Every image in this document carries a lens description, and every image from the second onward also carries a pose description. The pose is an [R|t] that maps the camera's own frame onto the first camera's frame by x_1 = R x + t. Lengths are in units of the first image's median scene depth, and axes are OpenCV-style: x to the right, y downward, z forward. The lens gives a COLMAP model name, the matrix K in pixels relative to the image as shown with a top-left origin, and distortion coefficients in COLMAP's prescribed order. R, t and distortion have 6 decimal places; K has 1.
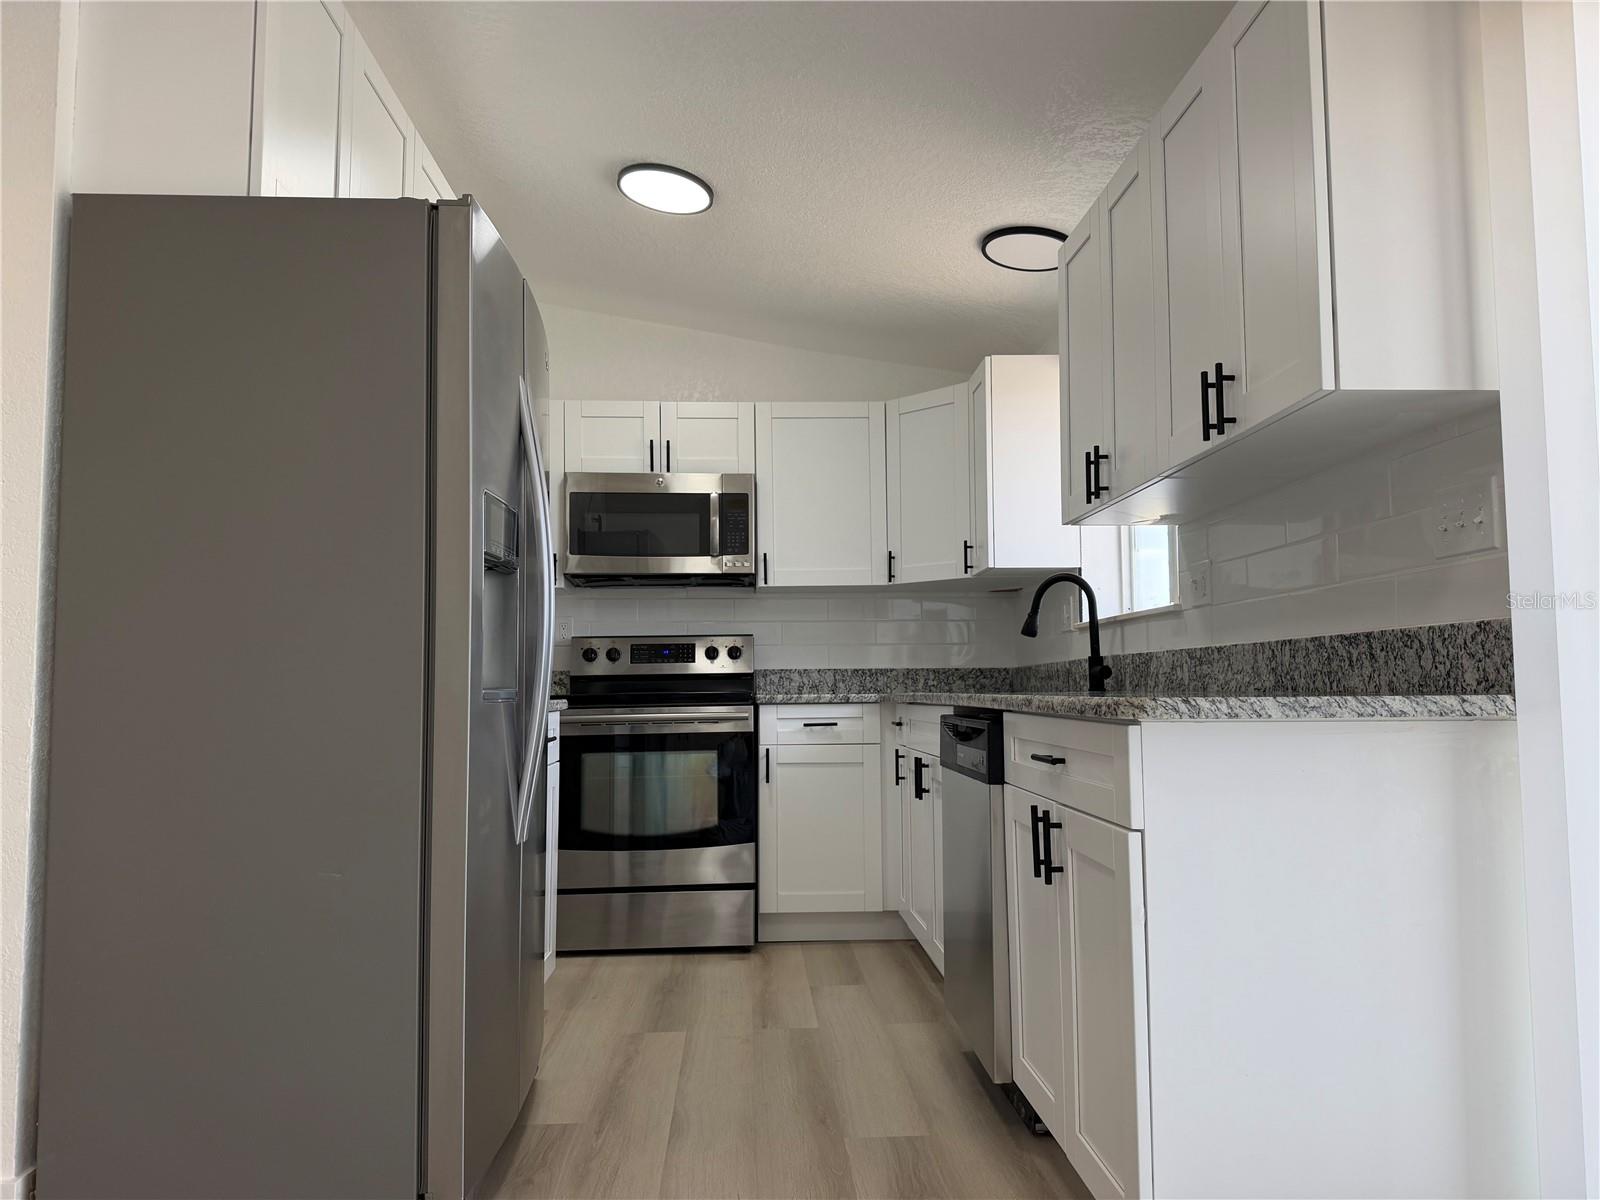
lens RADIAL K [[1093.4, 0, 800.0], [0, 1093.4, 600.0], [0, 0, 1]] dist [0.088365, -0.168228]
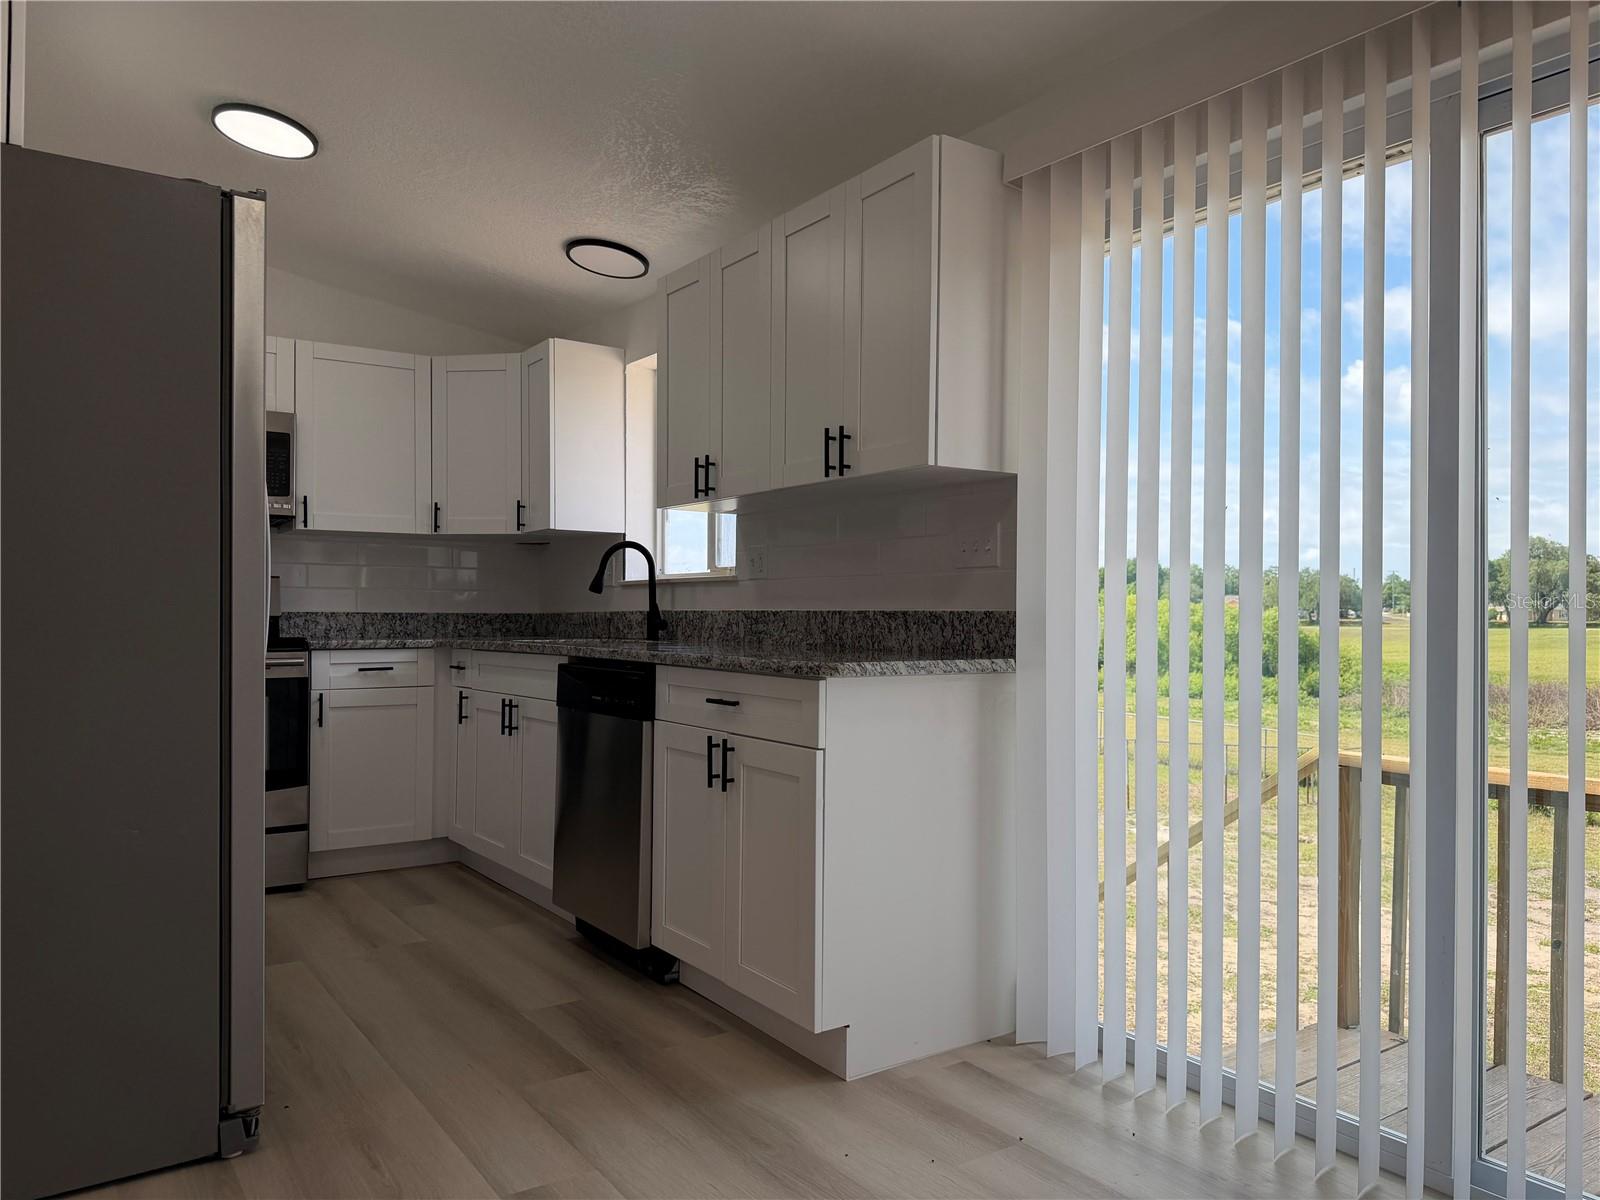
lens RADIAL K [[1116.2, 0, 800.0], [0, 1116.2, 600.0], [0, 0, 1]] dist [0.004728, -0.000388]
pose [[0.842081, 0.018553, 0.539031, -0.262350], [-0.055389, 0.997099, 0.052211, -0.035305], [-0.536499, -0.073822, 0.840666, -0.124025]]
